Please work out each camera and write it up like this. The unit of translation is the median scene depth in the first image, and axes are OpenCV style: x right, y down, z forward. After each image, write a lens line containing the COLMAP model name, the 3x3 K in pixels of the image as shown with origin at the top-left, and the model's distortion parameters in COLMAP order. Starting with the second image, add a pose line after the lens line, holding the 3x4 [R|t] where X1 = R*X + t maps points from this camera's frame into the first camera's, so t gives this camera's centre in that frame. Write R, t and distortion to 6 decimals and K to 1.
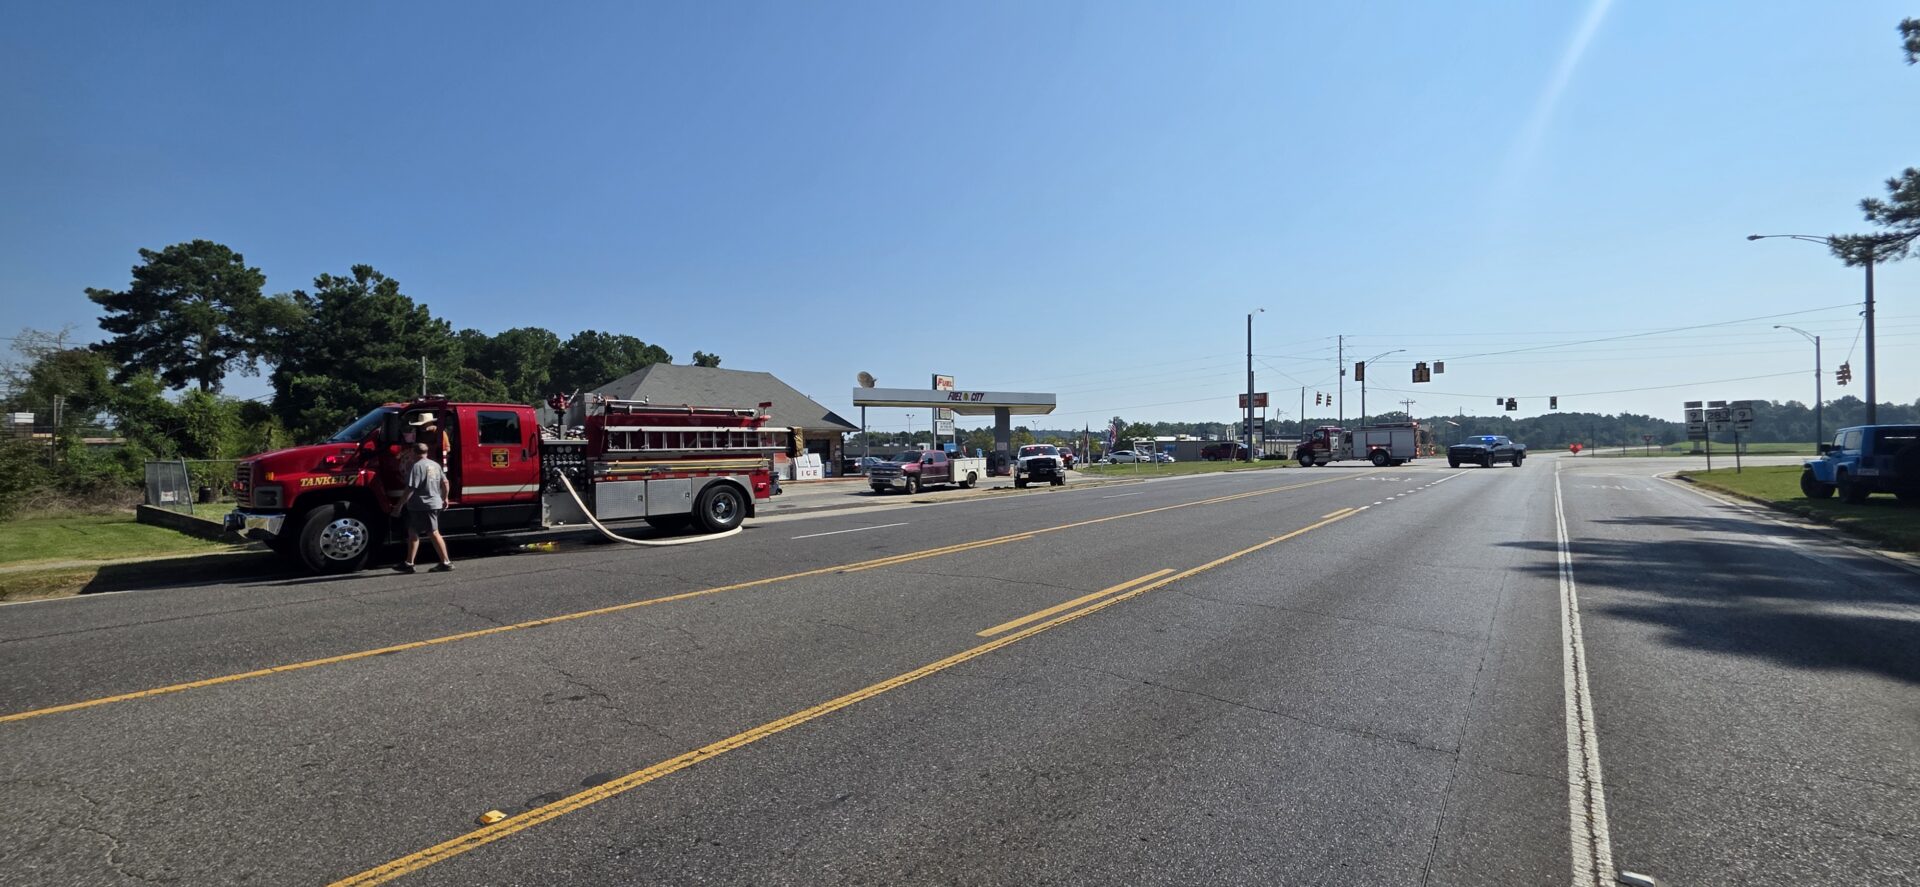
lens RADIAL K [[718.3, 0, 938.6], [0, 718.3, 446.8], [0, 0, 1]] dist [-0.000012, 0.000026]
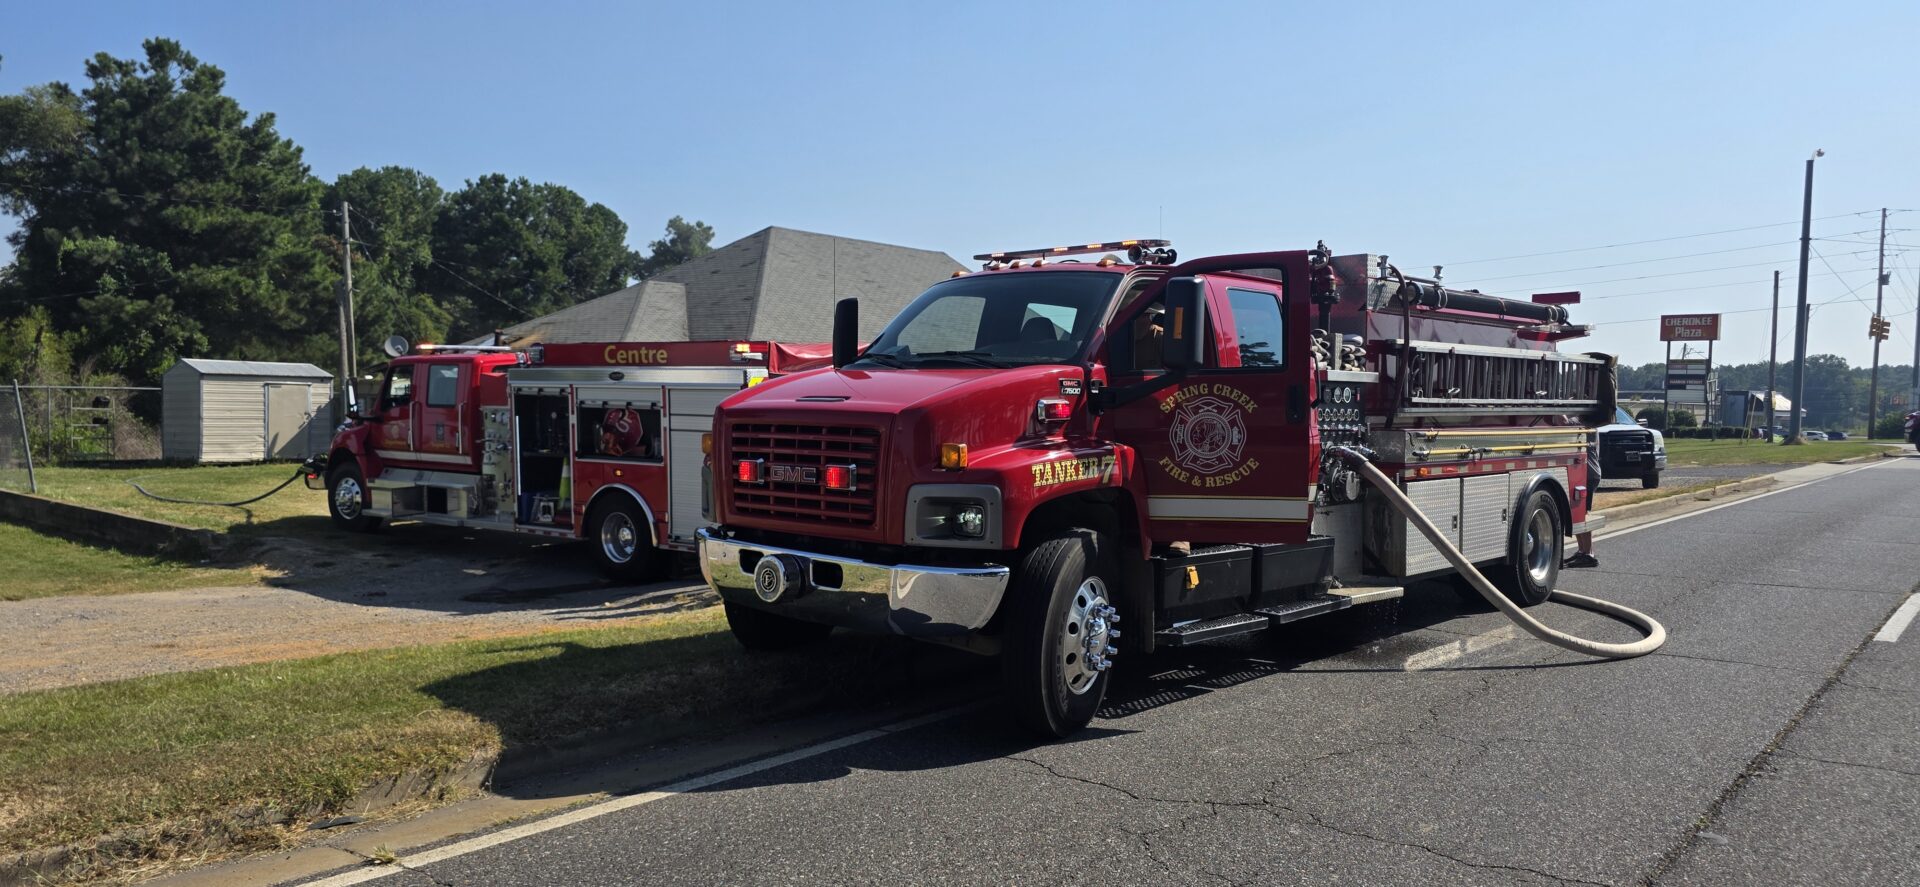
lens RADIAL K [[1231.9, 0, 960.0], [0, 1231.9, 443.5], [0, 0, 1]] dist [0.040096, -0.037422]
pose [[0.998366, 0.030484, -0.048340, -0.135648], [-0.028548, 0.998782, 0.040235, 0.001848], [0.049508, -0.038789, 0.998020, 0.062491]]
